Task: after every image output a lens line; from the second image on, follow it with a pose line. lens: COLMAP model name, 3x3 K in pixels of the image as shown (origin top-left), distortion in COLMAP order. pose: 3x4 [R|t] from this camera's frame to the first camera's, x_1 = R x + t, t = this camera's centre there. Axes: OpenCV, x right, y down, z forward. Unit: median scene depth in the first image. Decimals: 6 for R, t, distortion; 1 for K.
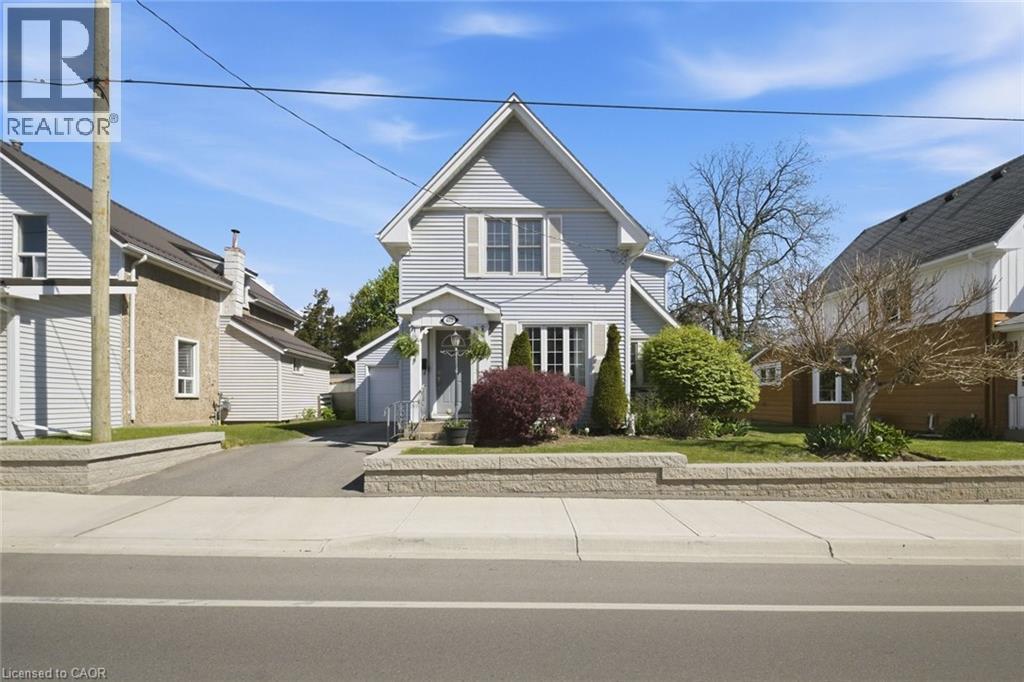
lens RADIAL K [[522.5, 0, 508.0], [0, 522.5, 395.7], [0, 0, 1]] dist [-0.000193, -0.000597]
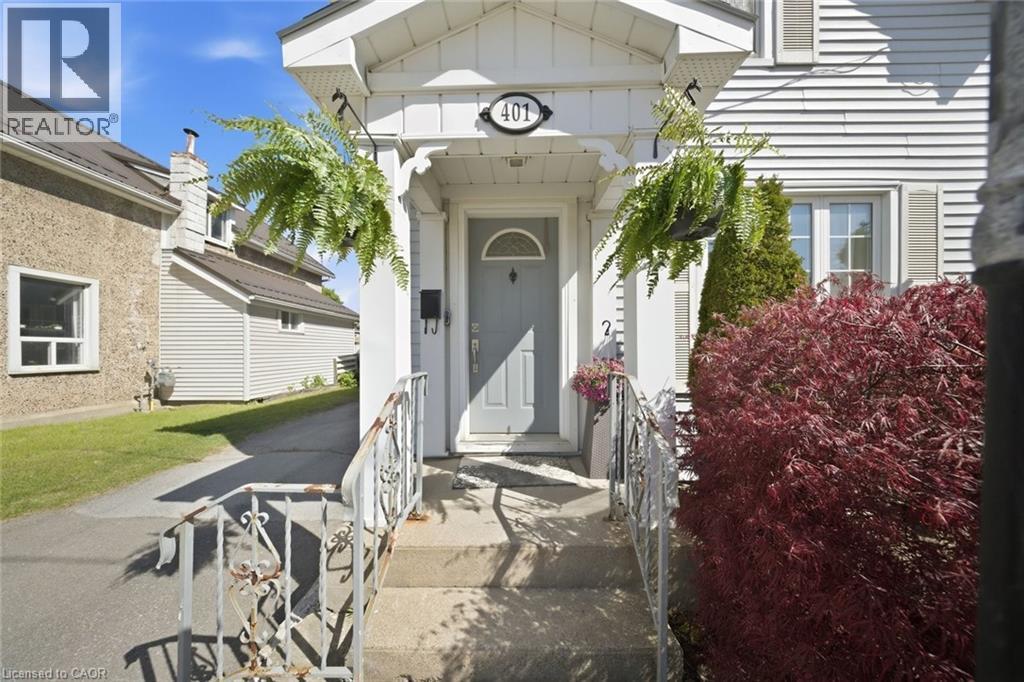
lens RADIAL K [[303.1, 0, 515.2], [0, 303.1, 348.8], [0, 0, 1]] dist [-0.001017, -0.000080]
pose [[0.999979, -0.001045, -0.006341, -0.102755], [0.001119, 0.999930, 0.011776, -0.032333], [0.006328, -0.011782, 0.999911, 0.788283]]
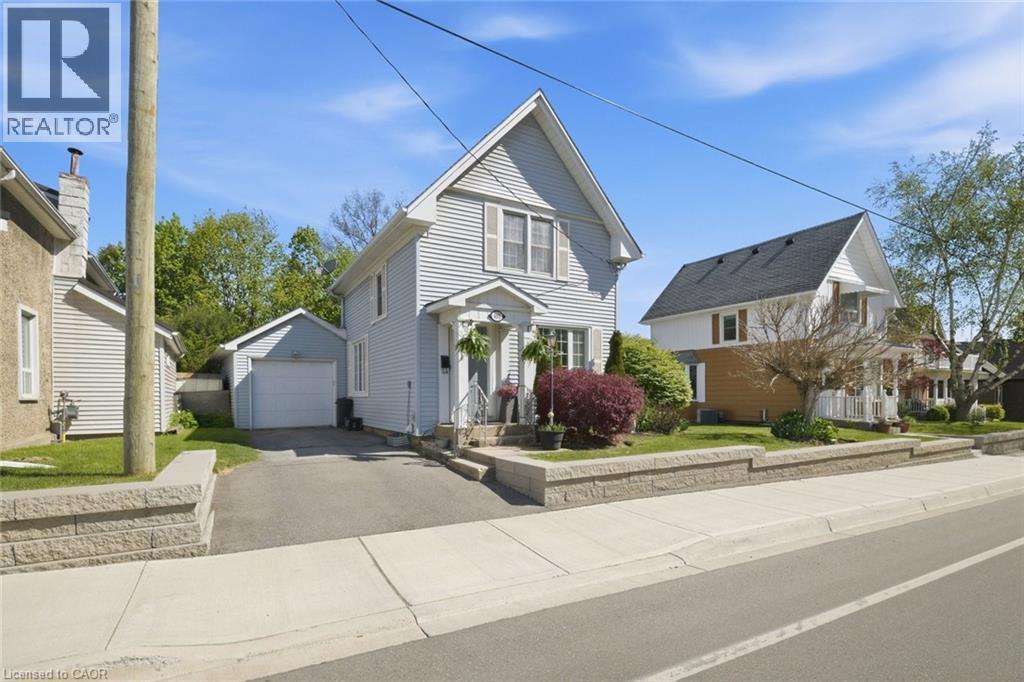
lens RADIAL K [[535.2, 0, 511.9], [0, 535.2, 398.6], [0, 0, 1]] dist [-0.001922, -0.000218]
pose [[0.853899, -0.004607, 0.520418, -0.539370], [-0.001721, 0.999930, 0.011676, -0.008530], [-0.520436, -0.010866, 0.853832, 0.158072]]
